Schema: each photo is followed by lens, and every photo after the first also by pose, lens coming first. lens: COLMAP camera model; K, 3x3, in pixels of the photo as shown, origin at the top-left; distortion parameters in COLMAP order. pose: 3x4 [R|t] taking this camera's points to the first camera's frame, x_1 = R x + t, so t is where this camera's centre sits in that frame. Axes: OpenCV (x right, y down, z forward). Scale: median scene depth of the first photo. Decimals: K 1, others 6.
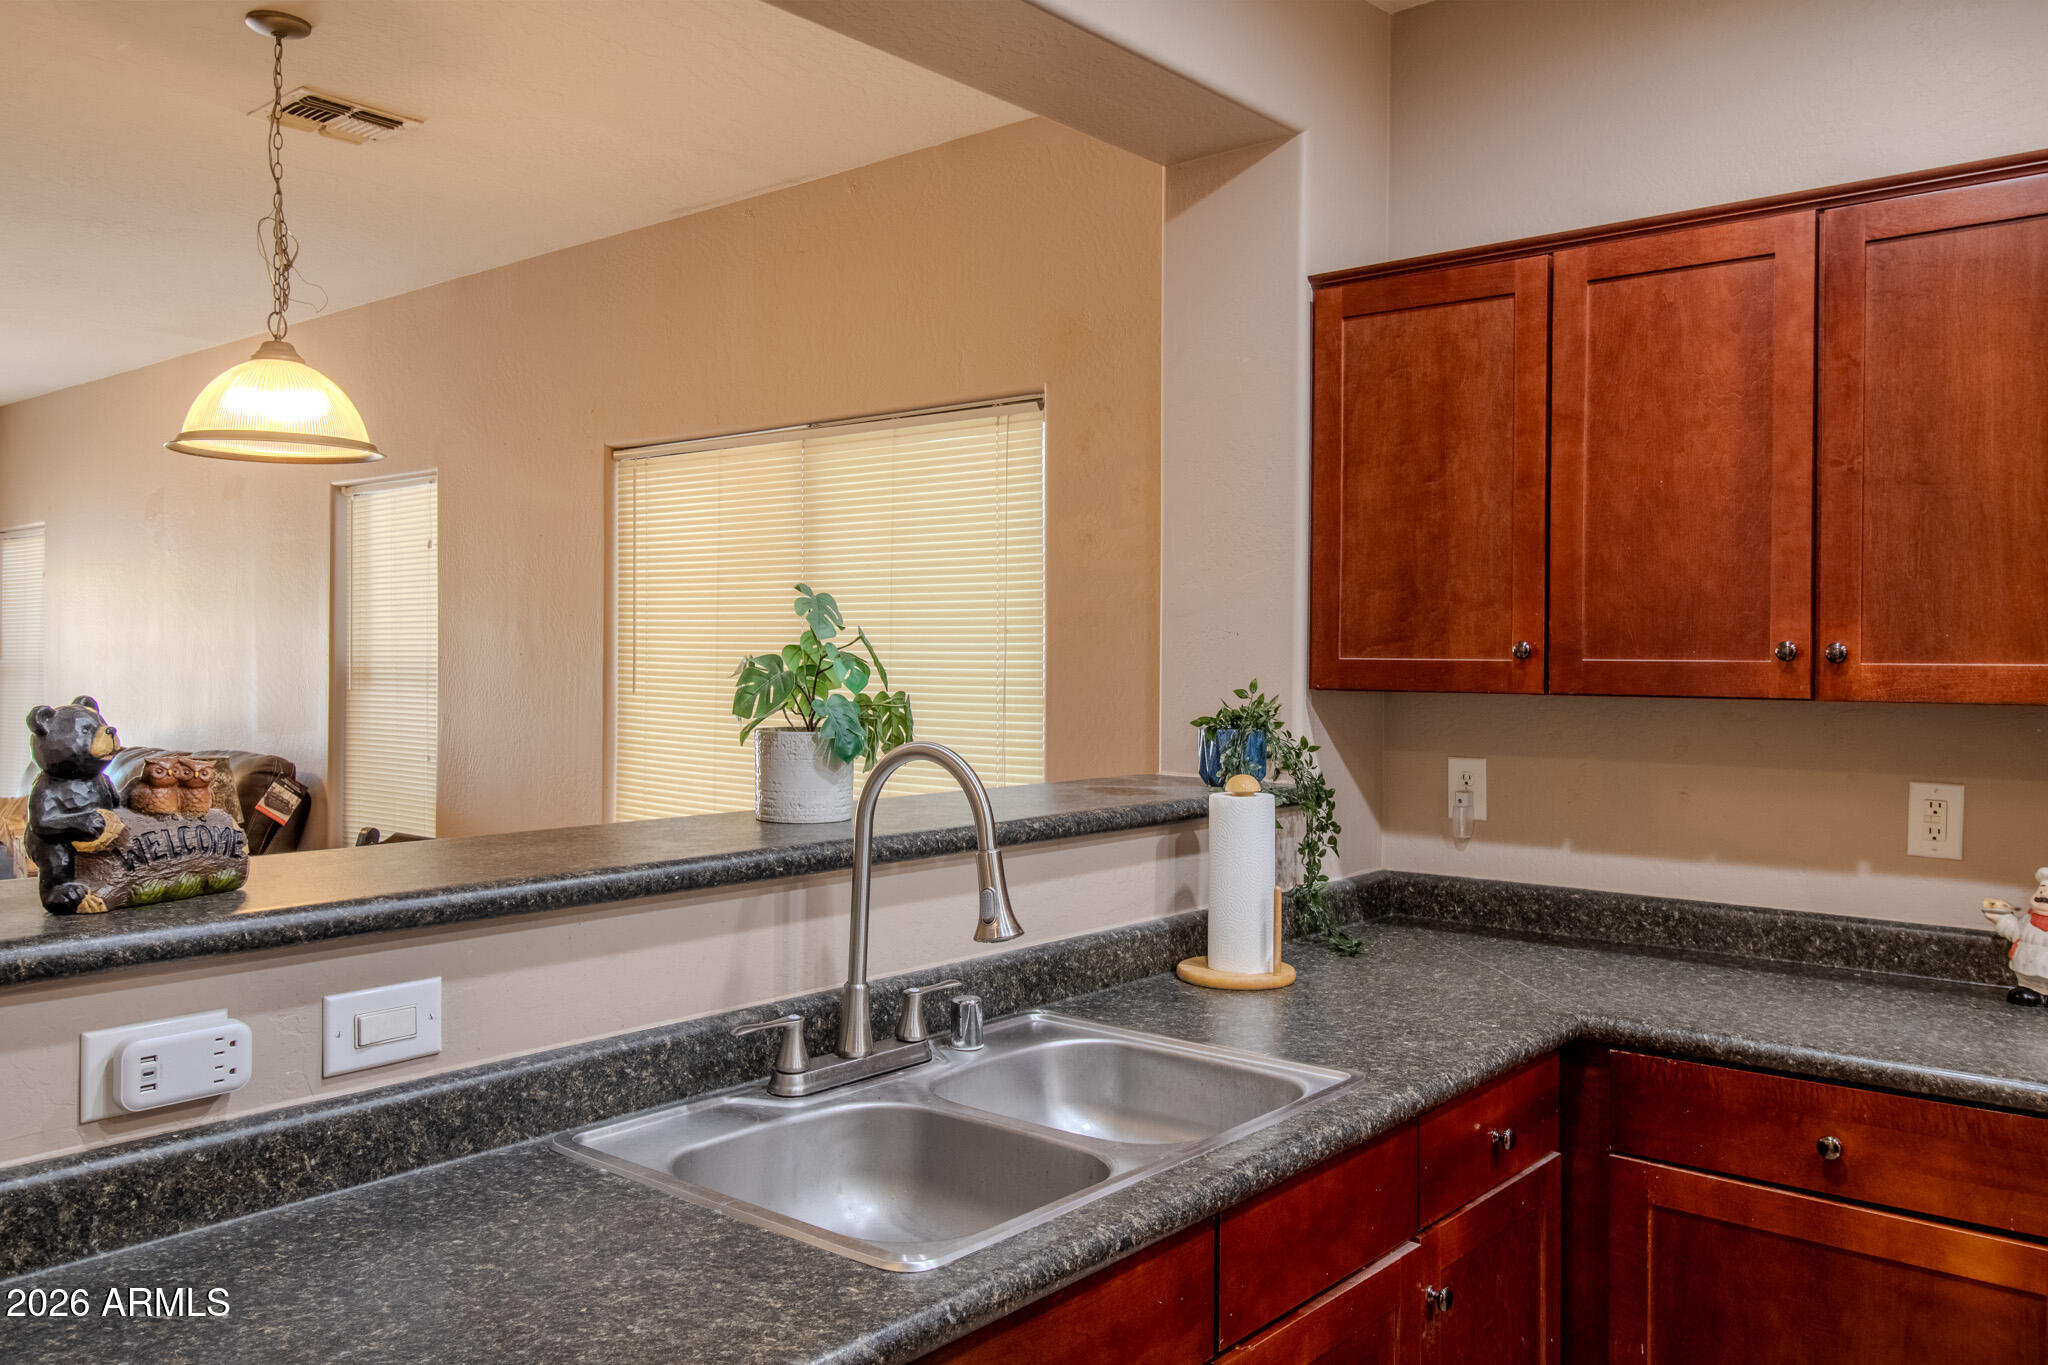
lens RADIAL K [[1571.1, 0, 1030.8], [0, 1571.1, 660.9], [0, 0, 1]] dist [0.014640, -0.009644]
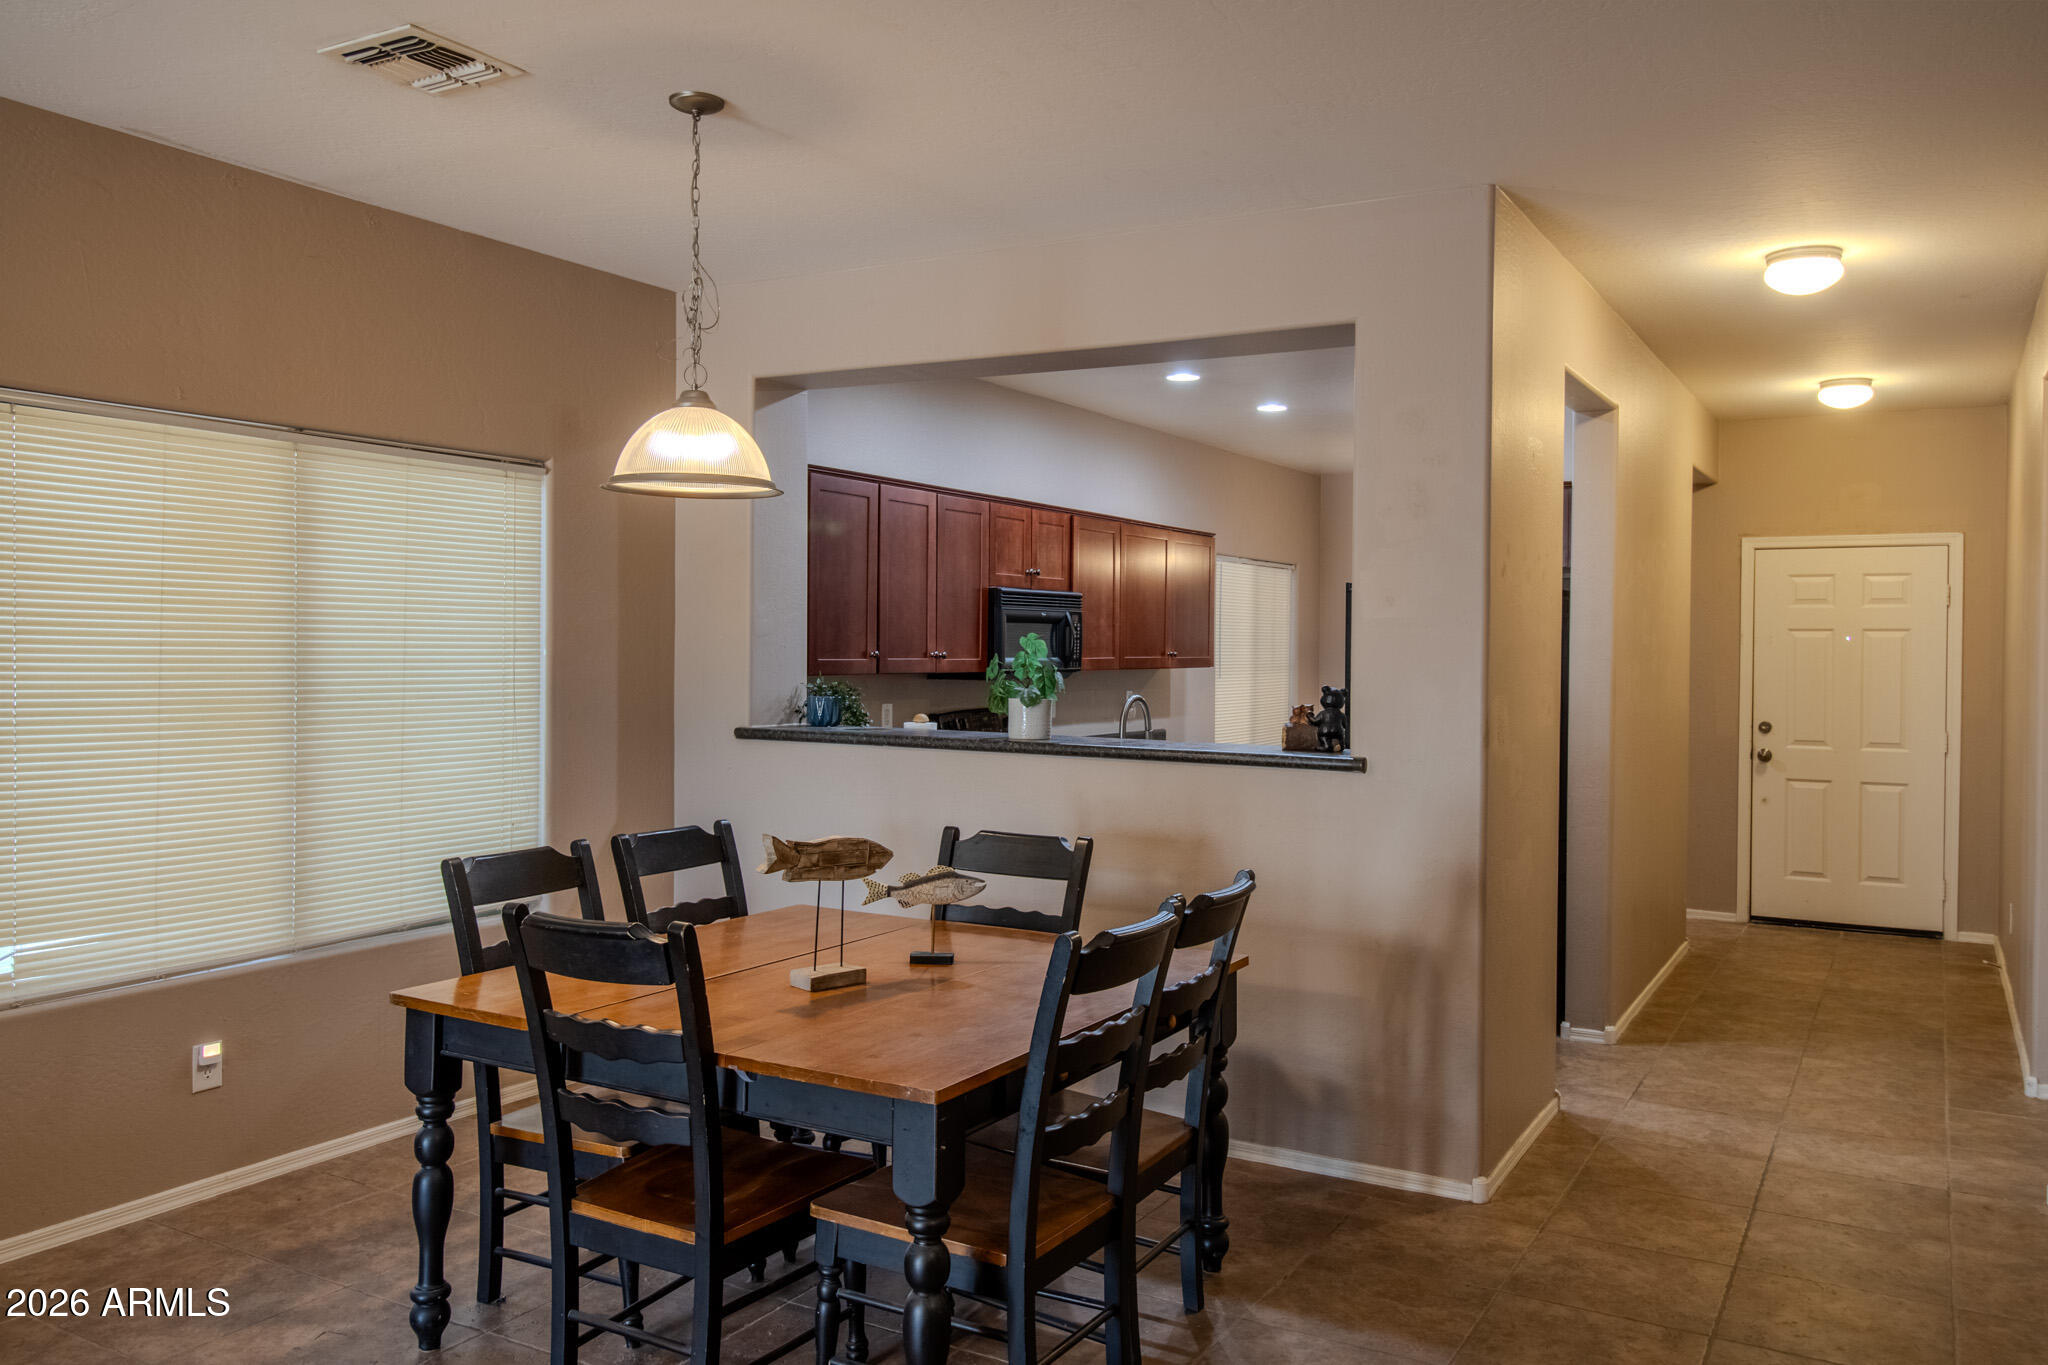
lens RADIAL K [[1571.1, 0, 1030.8], [0, 1571.1, 660.9], [0, 0, 1]] dist [0.014640, -0.009644]
pose [[-0.179939, -0.018773, 0.983499, -2.221378], [-0.007527, 0.999815, 0.017707, -0.045164], [-0.983649, -0.004217, -0.180047, 1.332576]]
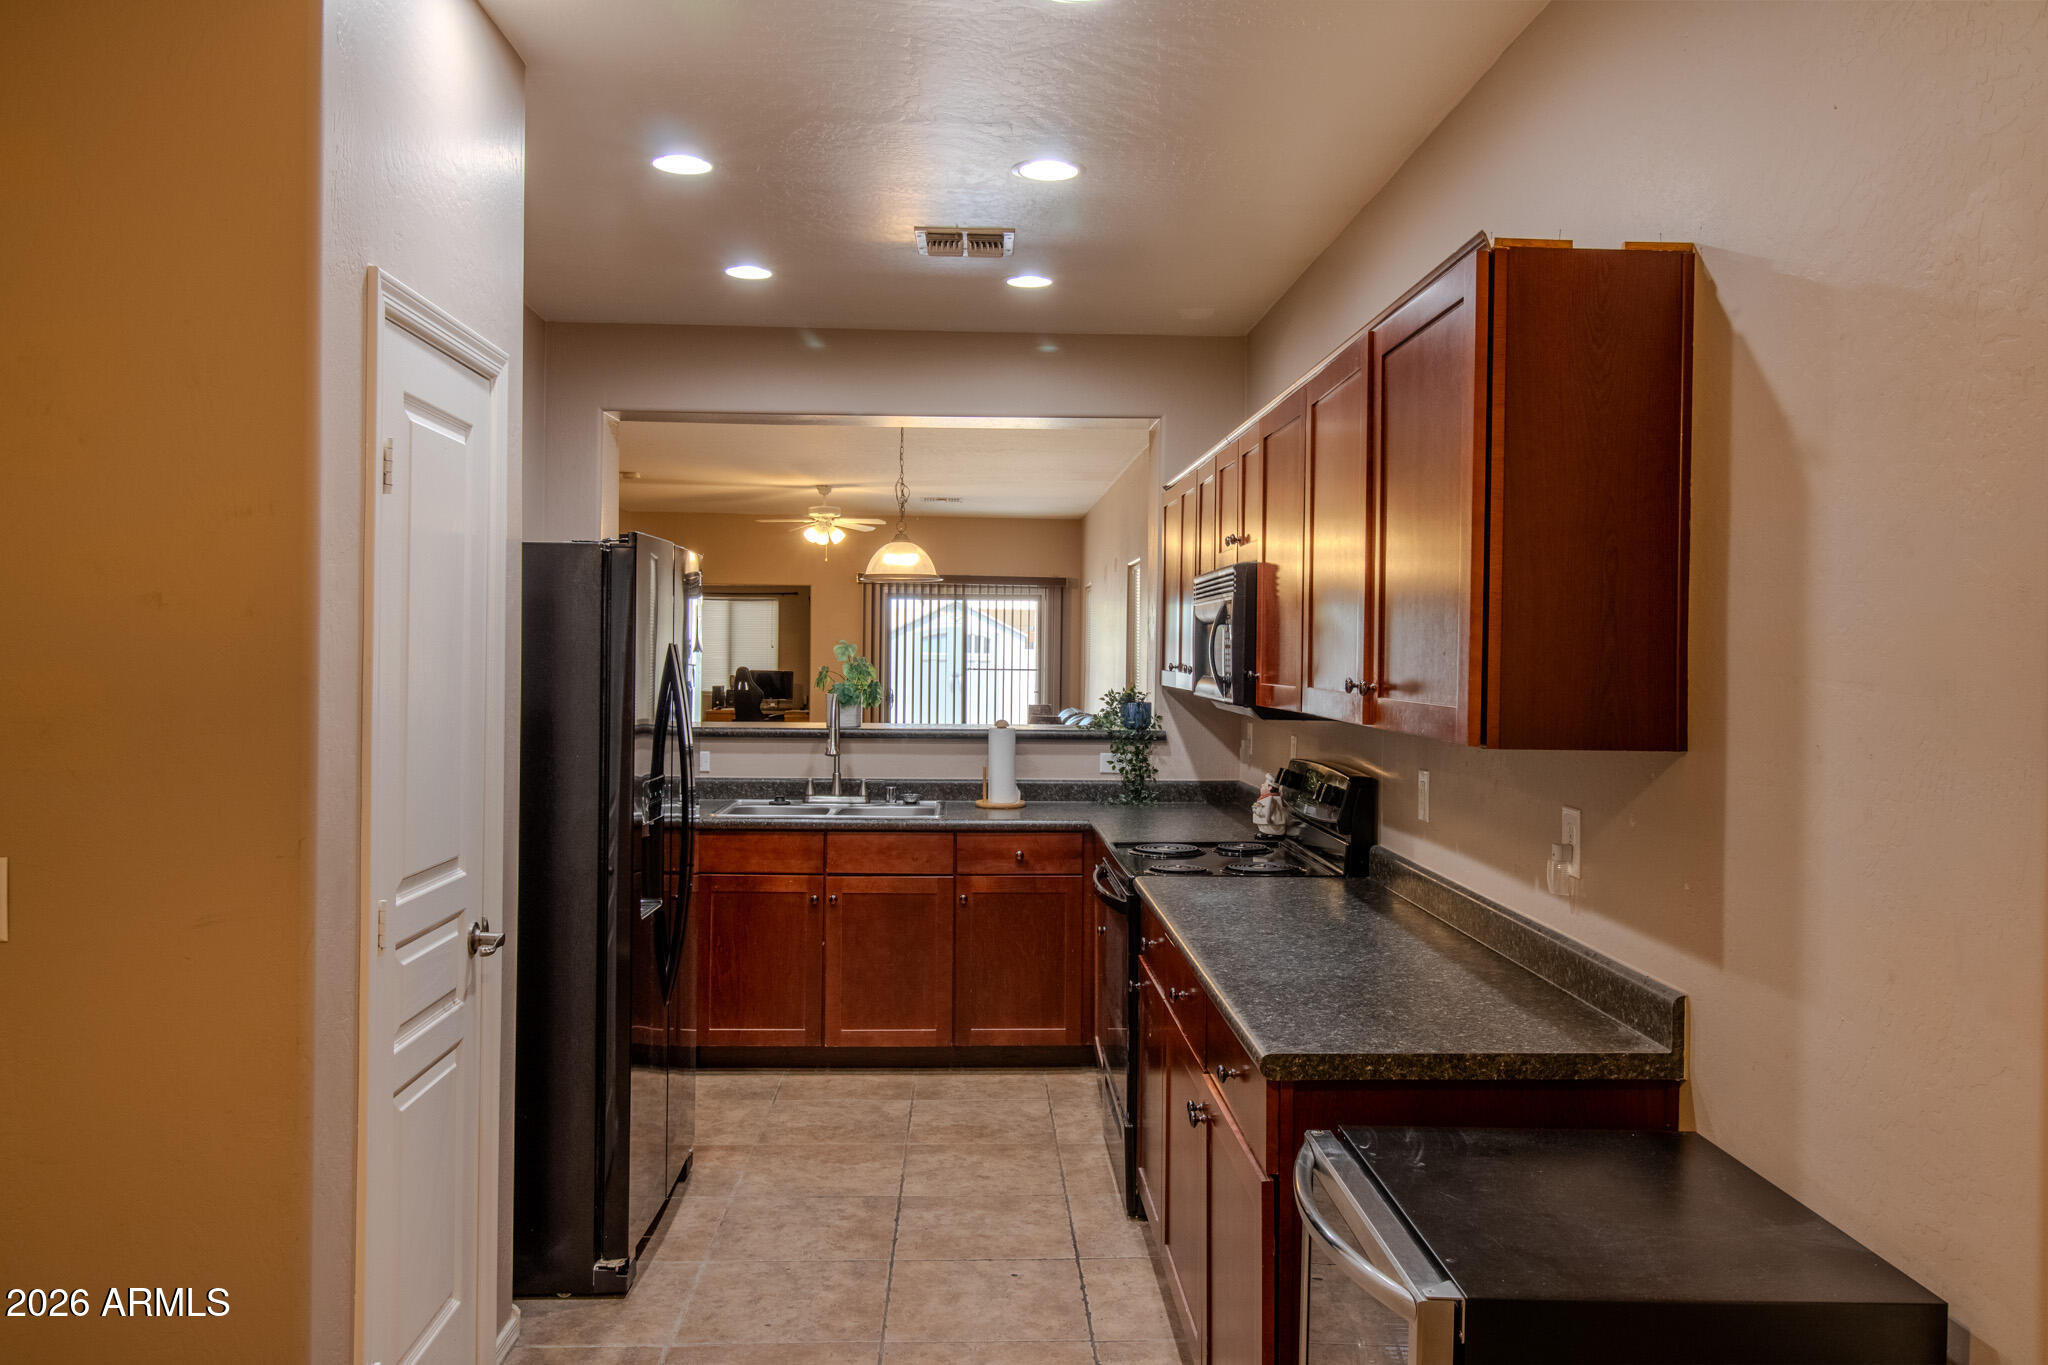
lens RADIAL K [[1571.1, 0, 1034.0], [0, 1571.1, 659.0], [0, 0, 1]] dist [0.016064, -0.010914]
pose [[0.677360, 0.008974, -0.735597, 1.971804], [-0.011404, 0.999934, 0.001698, -0.023257], [0.735564, 0.007238, 0.677417, -0.657798]]
